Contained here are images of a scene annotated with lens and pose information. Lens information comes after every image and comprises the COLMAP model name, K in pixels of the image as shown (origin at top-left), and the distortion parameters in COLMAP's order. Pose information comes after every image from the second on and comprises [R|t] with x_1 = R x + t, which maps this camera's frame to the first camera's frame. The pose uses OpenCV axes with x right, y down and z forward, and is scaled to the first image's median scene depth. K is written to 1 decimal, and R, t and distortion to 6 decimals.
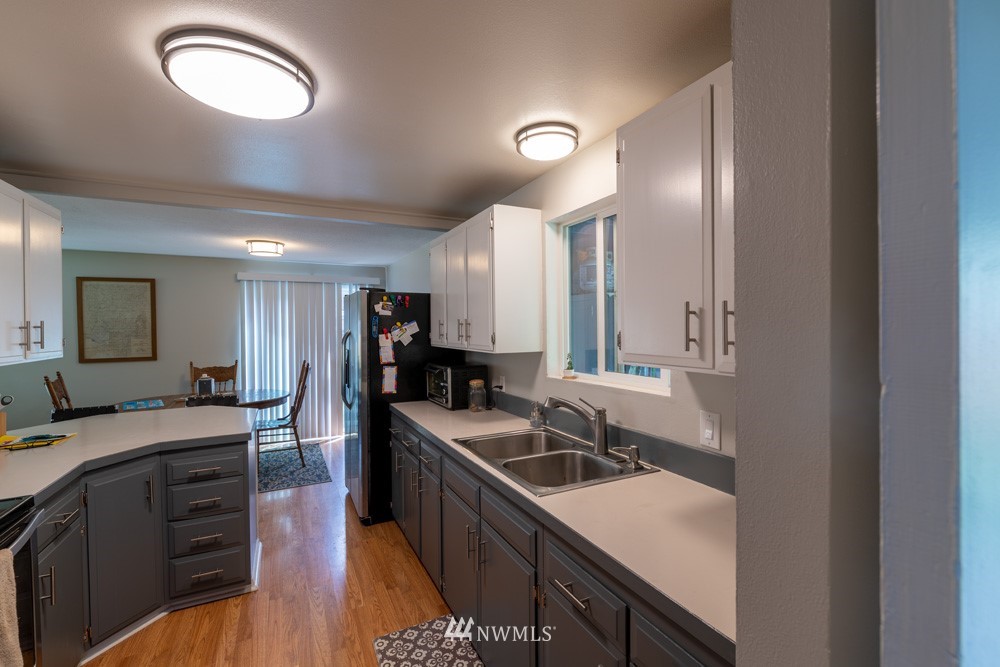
lens RADIAL K [[432.1, 0, 500.5], [0, 432.1, 330.5], [0, 0, 1]] dist [0.002089, -0.000313]
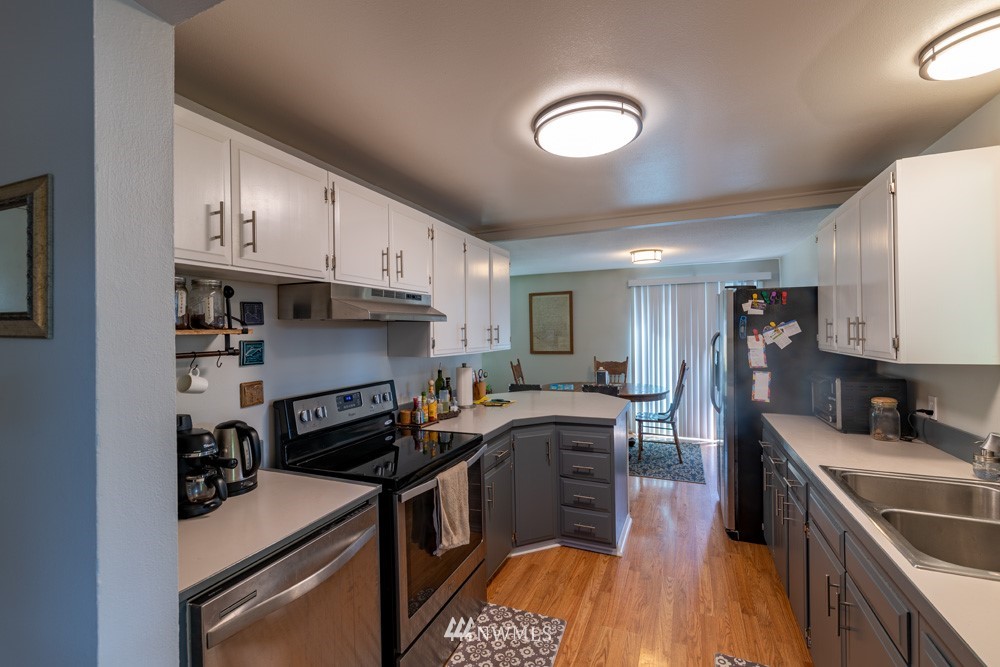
lens RADIAL K [[432.1, 0, 500.5], [0, 432.1, 330.5], [0, 0, 1]] dist [0.002089, -0.000313]
pose [[0.642159, 0.000094, -0.766571, 0.085103], [-0.000469, 1.000000, -0.000270, -0.001449], [0.766571, 0.000533, 0.642159, 0.009894]]
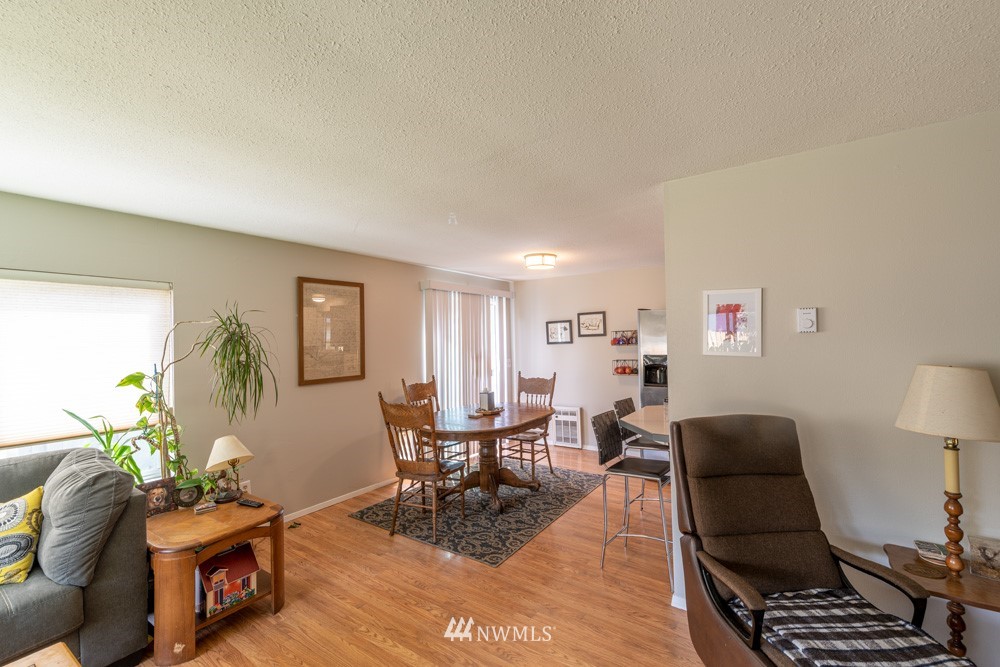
lens RADIAL K [[432.1, 0, 500.5], [0, 432.1, 330.5], [0, 0, 1]] dist [0.002089, -0.000313]
pose [[0.878415, 0.002364, 0.477892, -1.511940], [0.015014, 0.999358, -0.032539, 0.008365], [-0.477662, 0.035758, 0.877816, 0.195073]]
